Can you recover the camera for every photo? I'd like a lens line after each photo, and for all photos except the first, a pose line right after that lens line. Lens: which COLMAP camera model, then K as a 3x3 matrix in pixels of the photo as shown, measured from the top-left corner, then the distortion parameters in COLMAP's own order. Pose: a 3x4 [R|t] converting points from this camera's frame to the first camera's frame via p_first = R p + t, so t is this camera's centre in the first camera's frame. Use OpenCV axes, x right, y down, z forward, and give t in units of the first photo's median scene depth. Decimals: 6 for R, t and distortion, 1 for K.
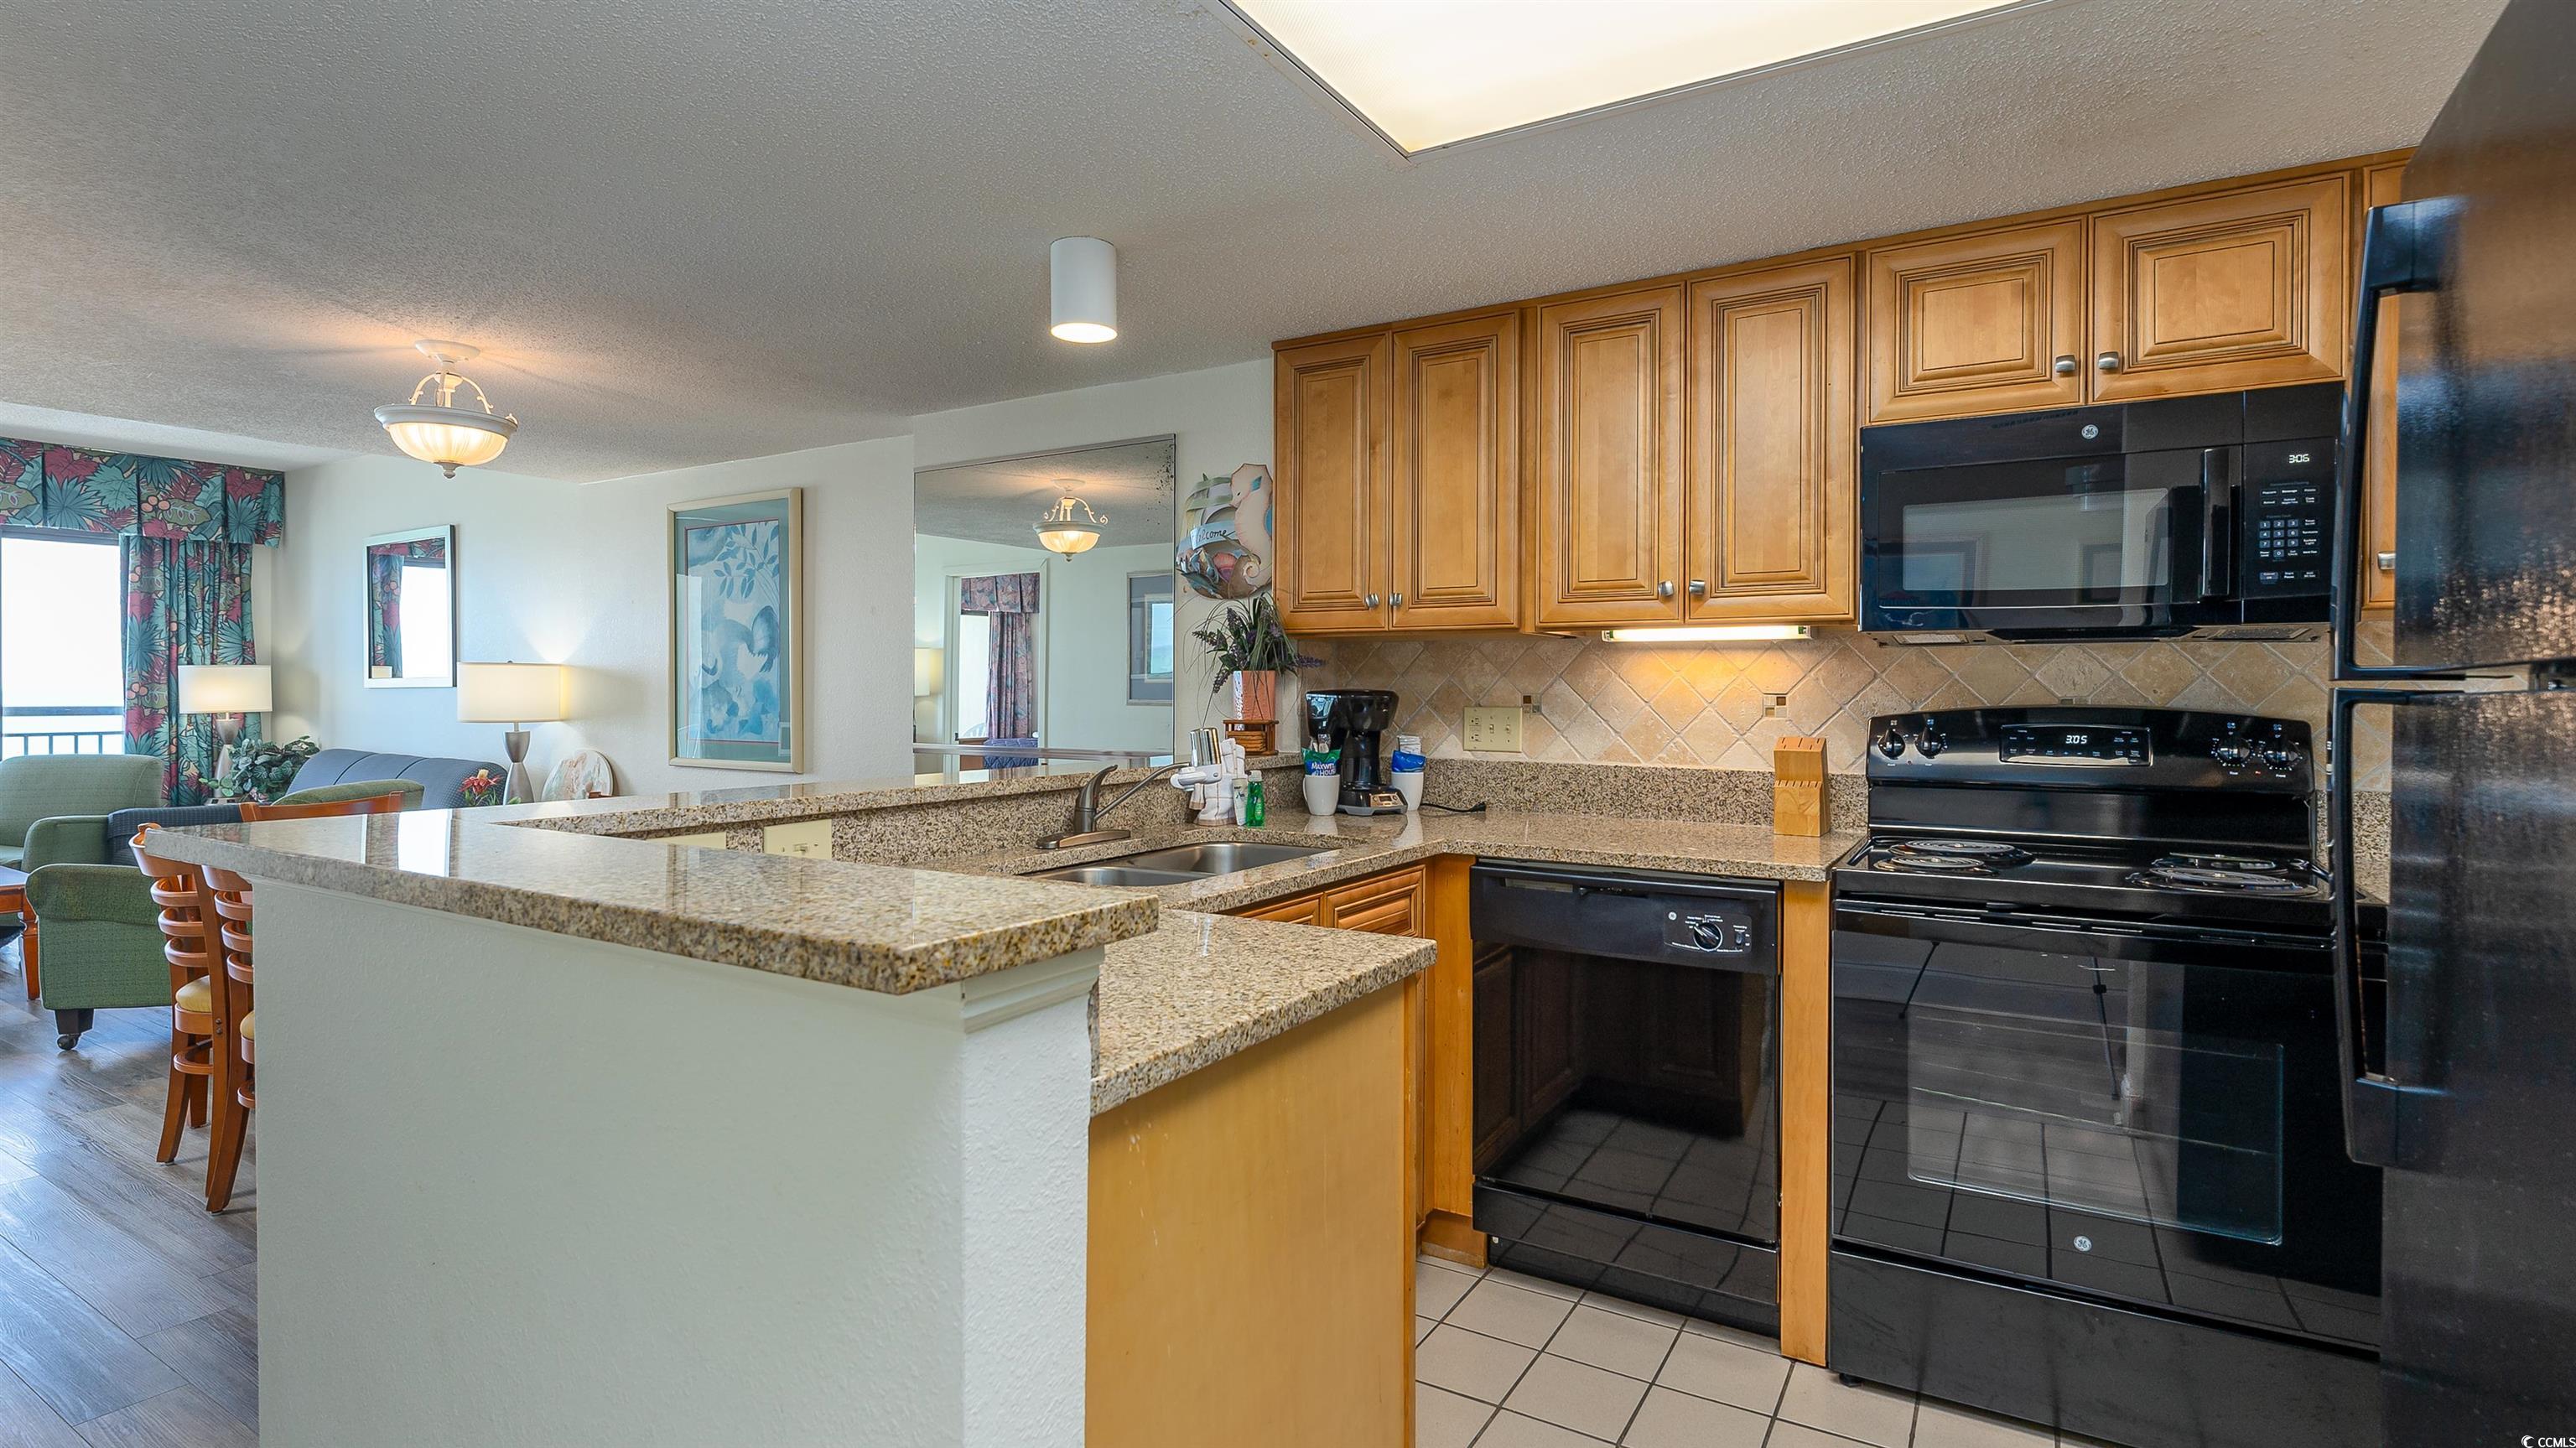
lens RADIAL K [[1210.0, 0, 1295.2], [0, 1210.0, 701.2], [0, 0, 1]] dist [0.000689, 0.000915]
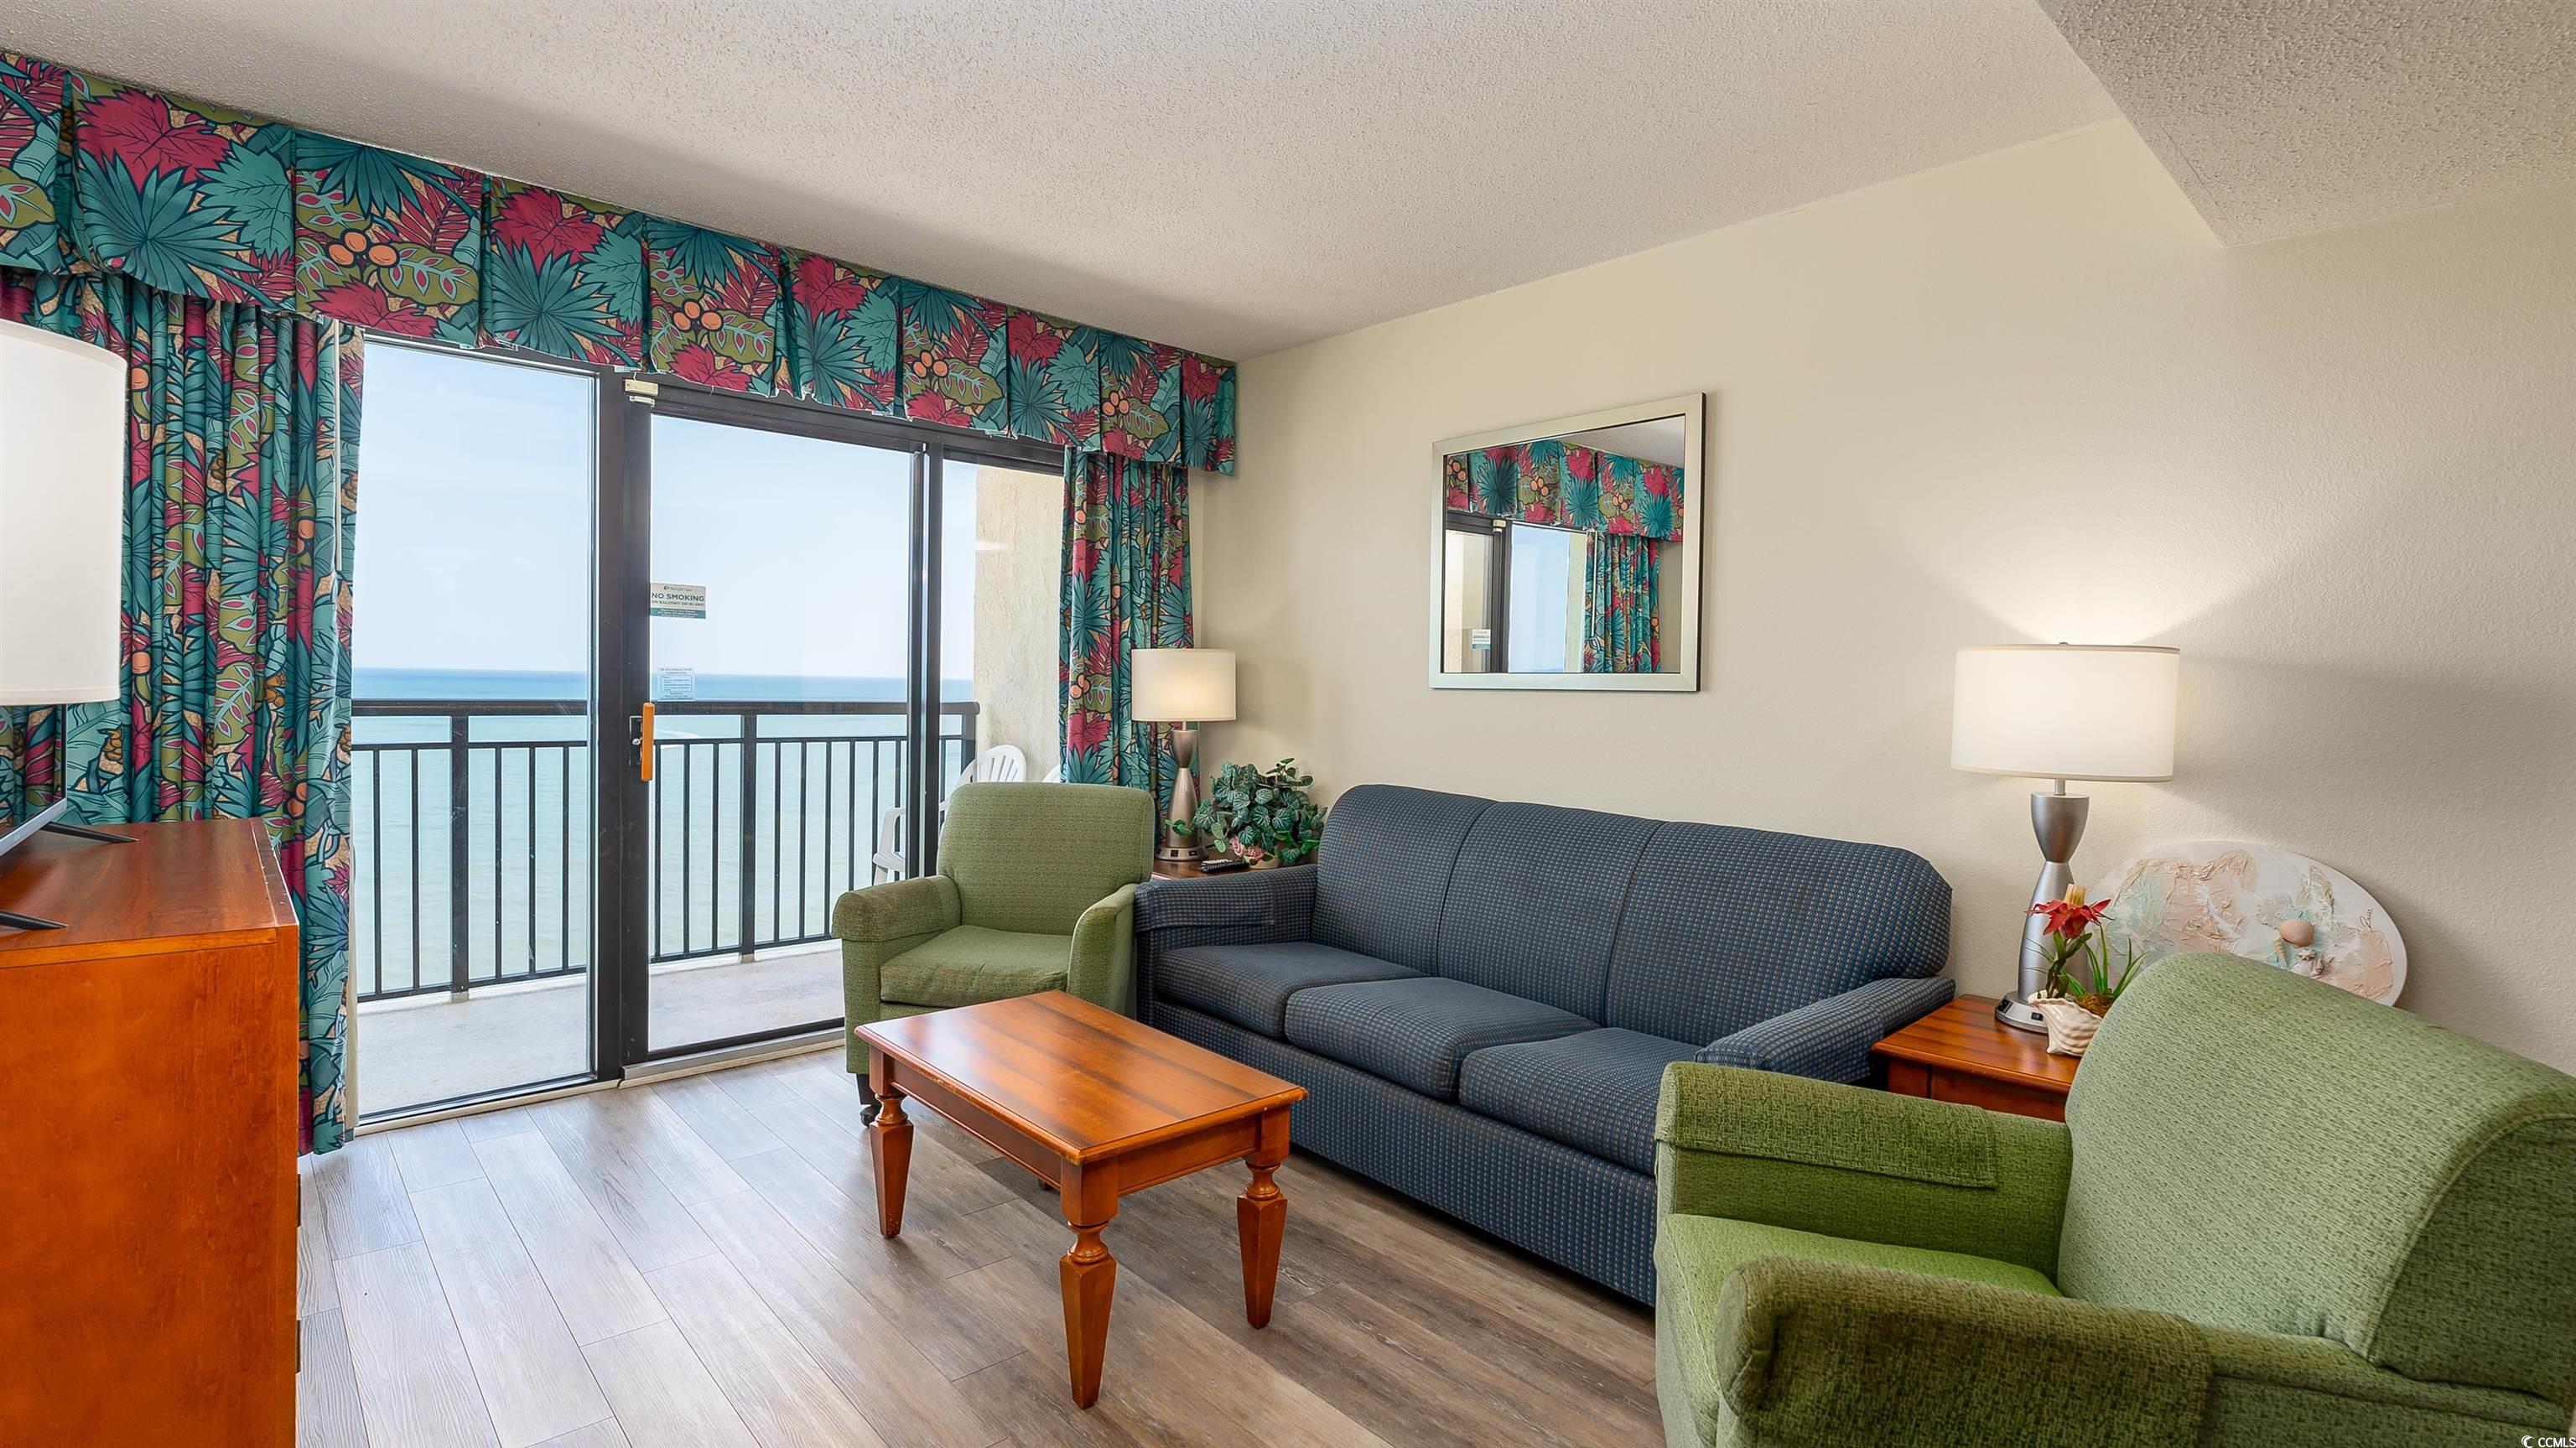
lens RADIAL K [[1190.1, 0, 1327.3], [0, 1190.1, 726.2], [0, 0, 1]] dist [-0.002050, -0.000264]
pose [[0.963962, 0.027700, -0.264594, -0.658676], [-0.021727, 0.999439, 0.025474, -0.006072], [0.265152, -0.018808, 0.964023, 0.404330]]
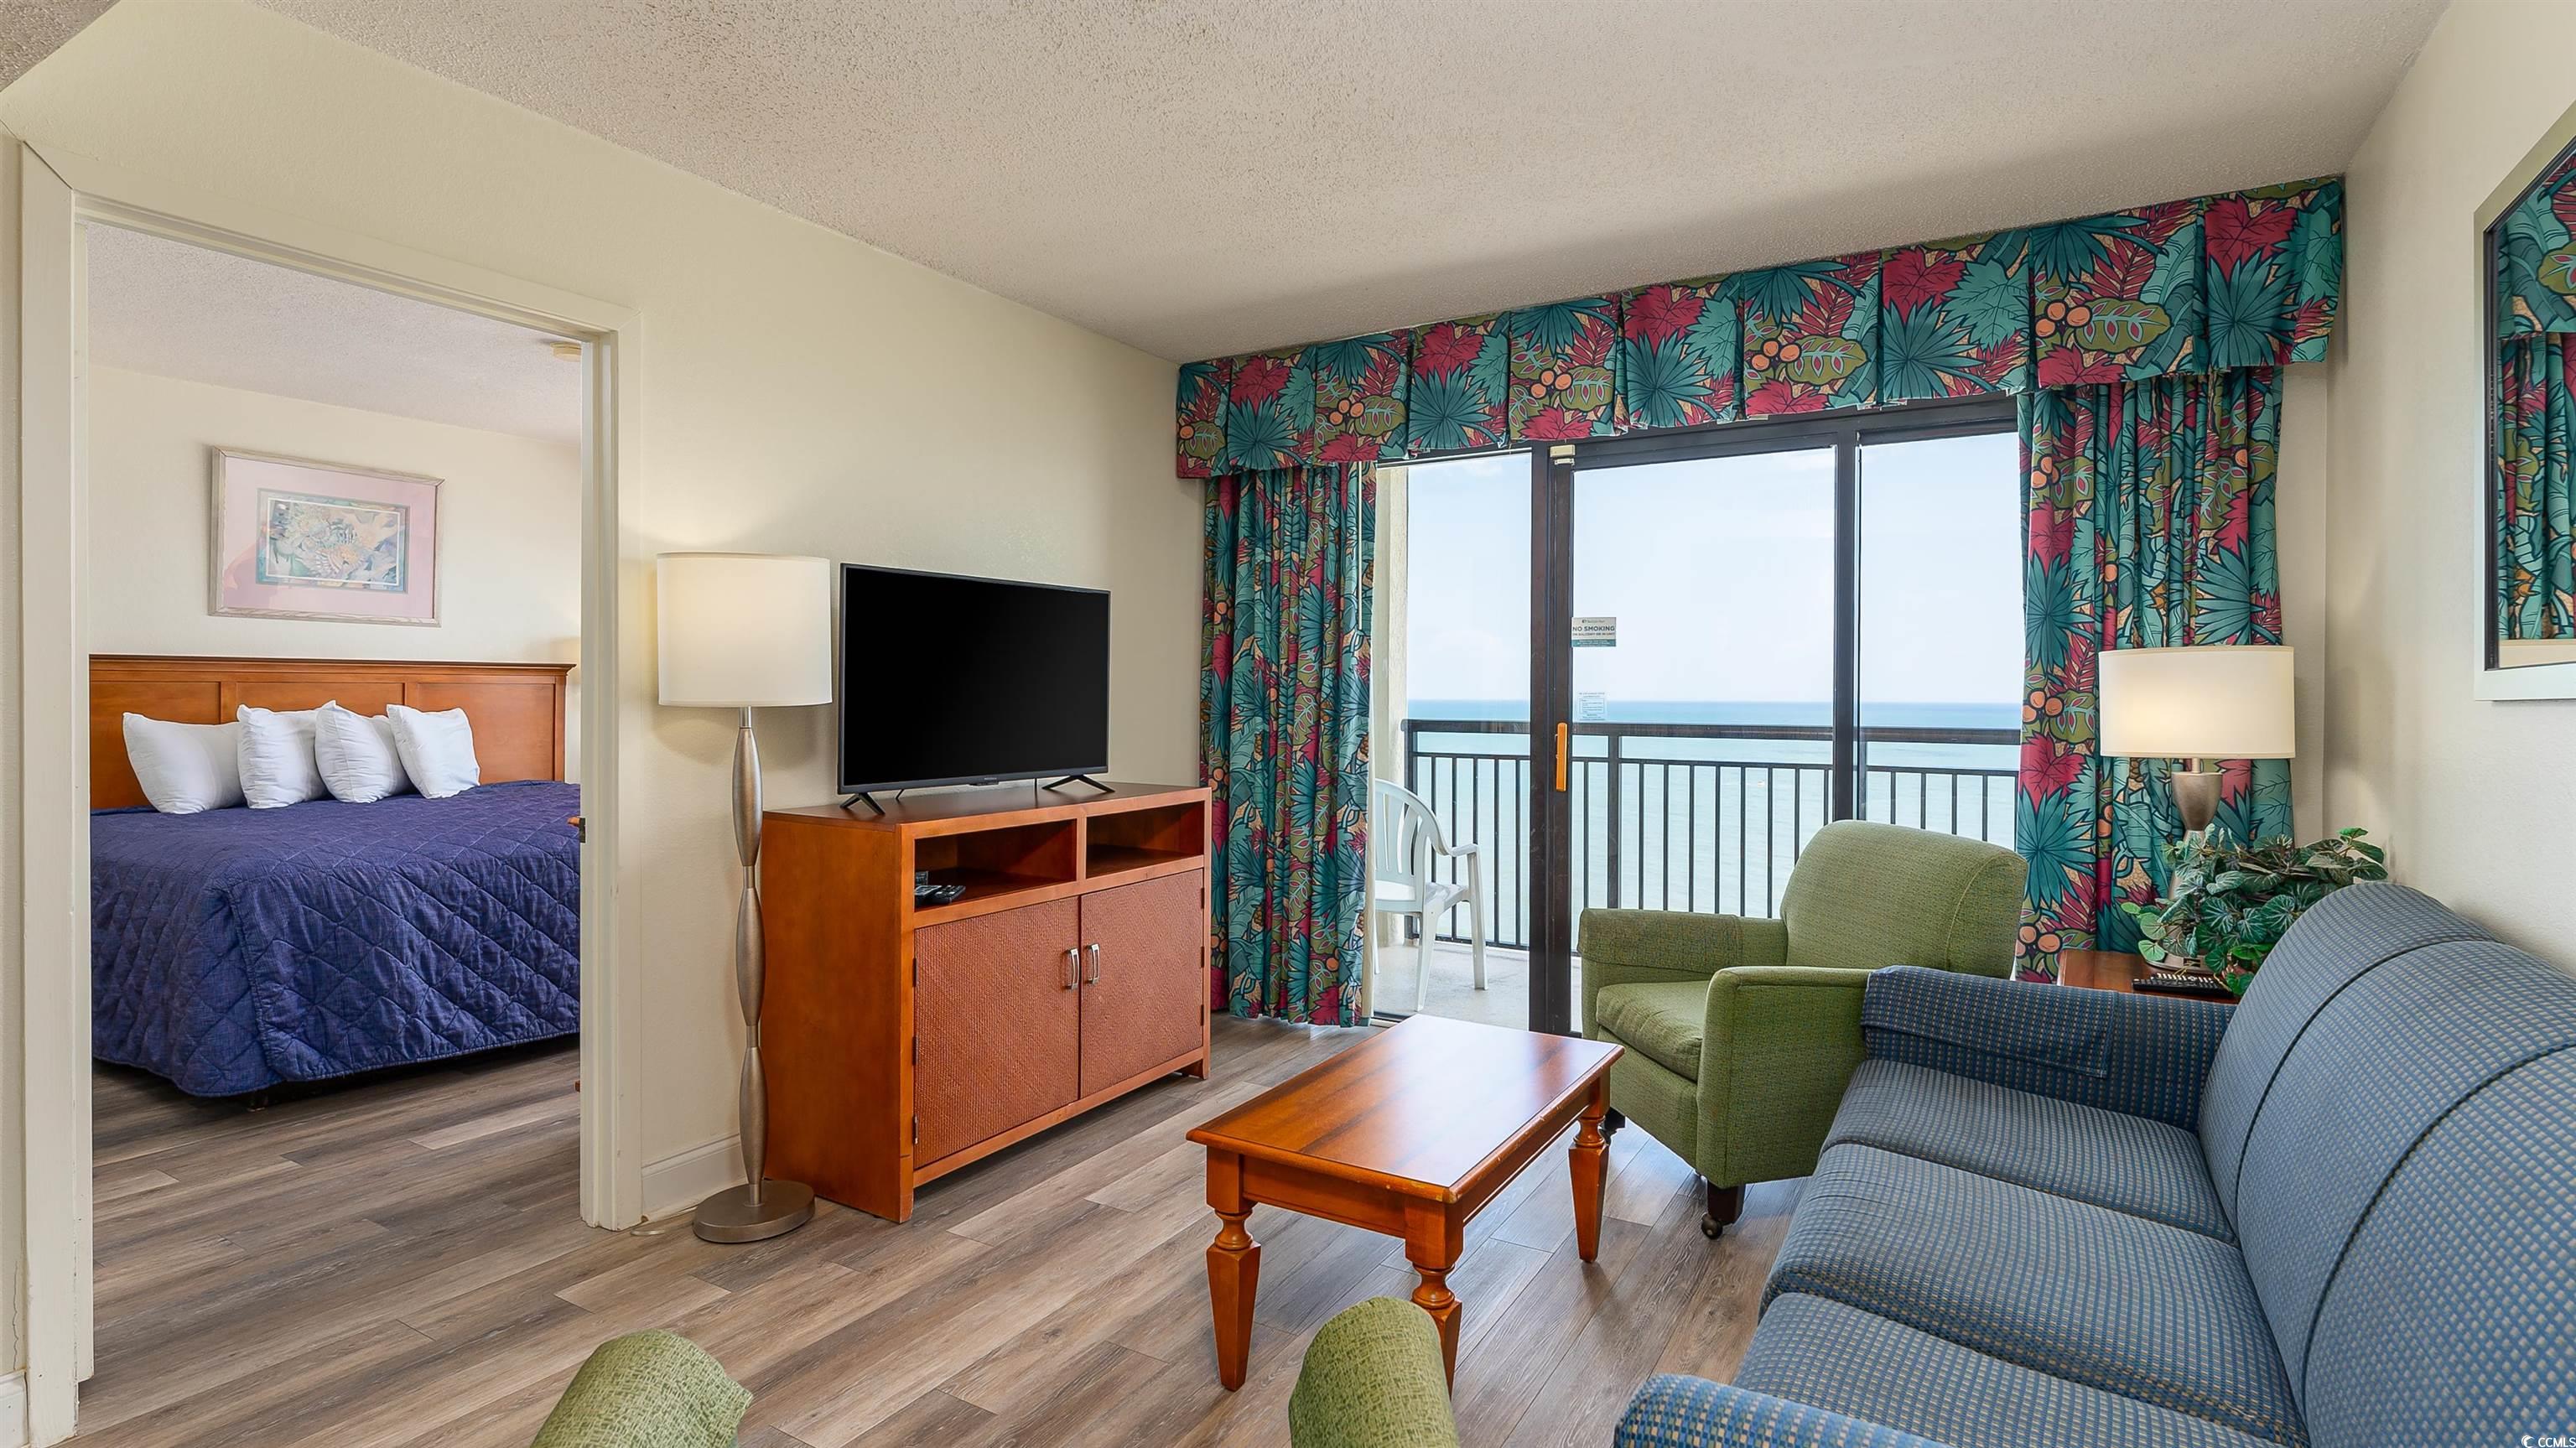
lens RADIAL K [[1211.5, 0, 1317.6], [0, 1211.5, 689.3], [0, 0, 1]] dist [-0.003915, 0.000502]
pose [[0.022493, -0.005100, -0.999734, -0.474033], [-0.014716, 0.999877, -0.005432, -0.008777], [0.999639, 0.014834, 0.022416, 0.703932]]
